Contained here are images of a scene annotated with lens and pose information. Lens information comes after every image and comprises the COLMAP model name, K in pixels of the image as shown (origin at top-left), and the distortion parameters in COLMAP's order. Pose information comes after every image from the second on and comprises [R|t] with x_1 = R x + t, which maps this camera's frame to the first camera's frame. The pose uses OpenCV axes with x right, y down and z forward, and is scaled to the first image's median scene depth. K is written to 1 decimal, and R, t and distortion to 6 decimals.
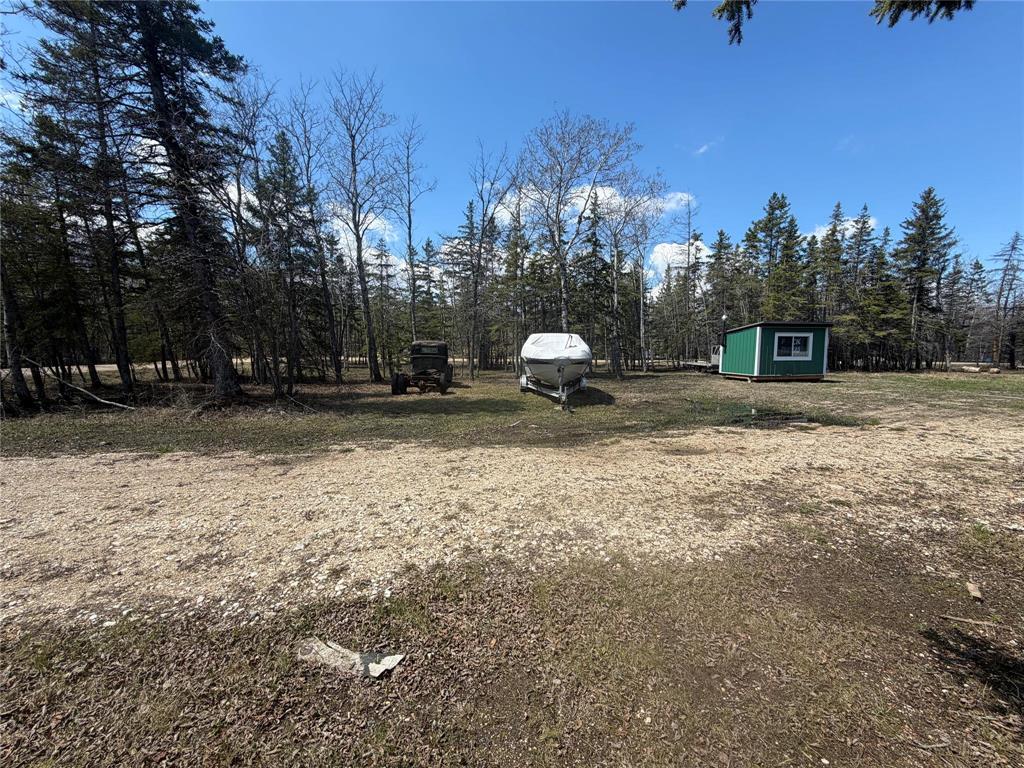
lens RADIAL K [[404.2, 0, 509.1], [0, 404.2, 383.8], [0, 0, 1]] dist [0.001127, -0.000047]
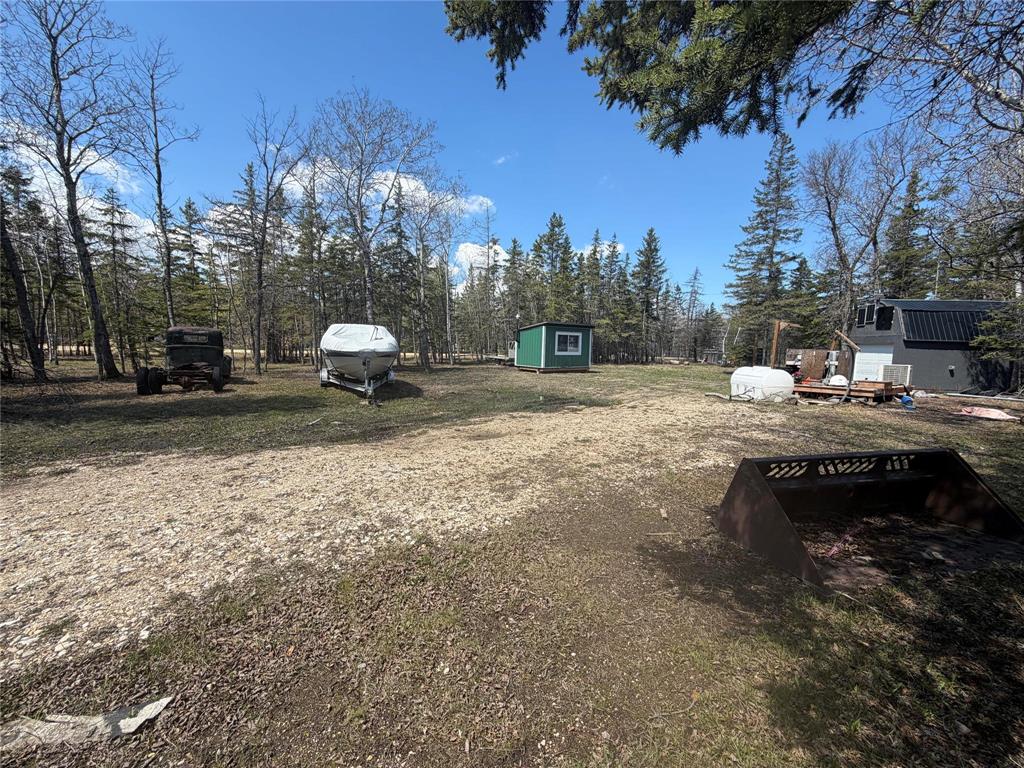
lens RADIAL K [[405.5, 0, 509.7], [0, 405.5, 384.6], [0, 0, 1]] dist [0.001139, -0.000141]
pose [[0.894817, -0.024917, 0.445738, 0.002229], [0.016505, 0.999605, 0.022746, 0.000773], [-0.446128, -0.012996, 0.894875, -0.015341]]
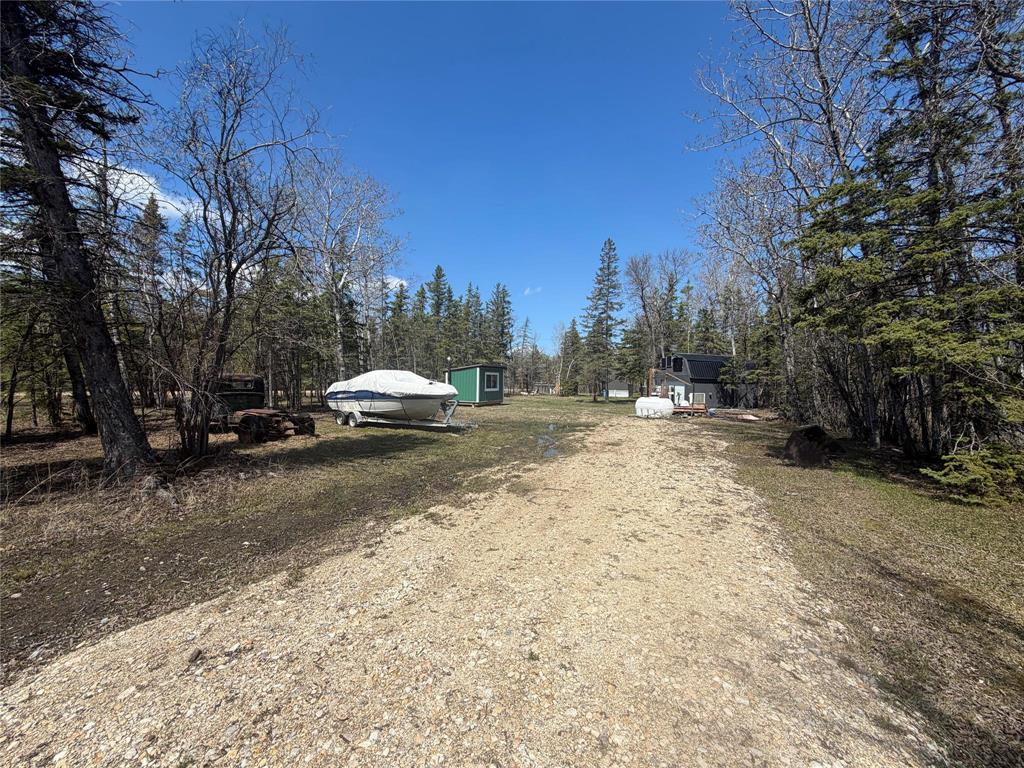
lens RADIAL K [[404.2, 0, 509.1], [0, 404.2, 383.8], [0, 0, 1]] dist [0.001127, -0.000047]
pose [[0.582120, 0.000055, 0.813103, -0.839719], [0.055283, 0.997683, -0.039646, -0.039535], [-0.811222, 0.068030, 0.580768, 0.170814]]
